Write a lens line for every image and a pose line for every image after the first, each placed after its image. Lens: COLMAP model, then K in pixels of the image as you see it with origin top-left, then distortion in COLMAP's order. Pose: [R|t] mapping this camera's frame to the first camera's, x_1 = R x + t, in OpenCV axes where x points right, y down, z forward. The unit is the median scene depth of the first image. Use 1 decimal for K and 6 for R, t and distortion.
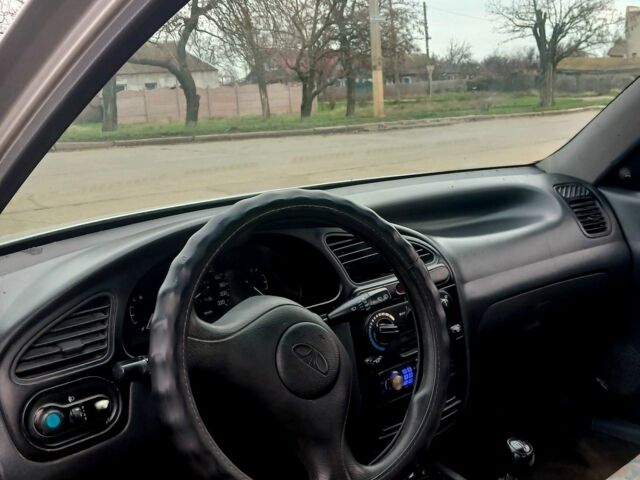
lens RADIAL K [[783.1, 0, 320.0], [0, 783.1, 240.0], [0, 0, 1]] dist [0.345424, -1.113370]
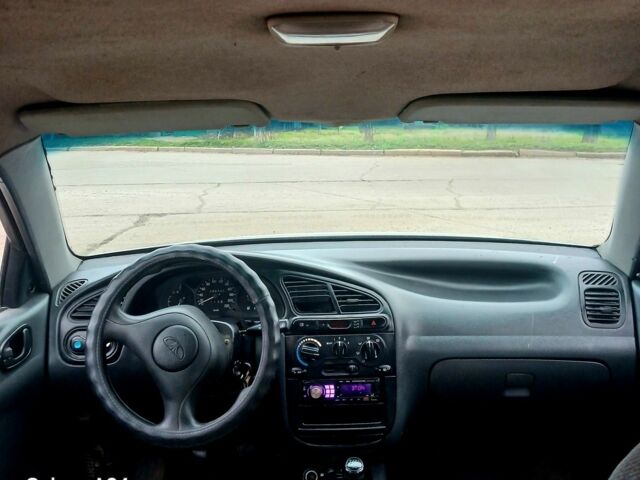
lens RADIAL K [[783.1, 0, 320.0], [0, 783.1, 240.0], [0, 0, 1]] dist [0.345424, -1.113370]
pose [[0.749620, 0.159239, -0.642427, 0.942643], [-0.149500, 0.986279, 0.070025, -0.174913], [0.644763, 0.043551, 0.763141, -0.043942]]
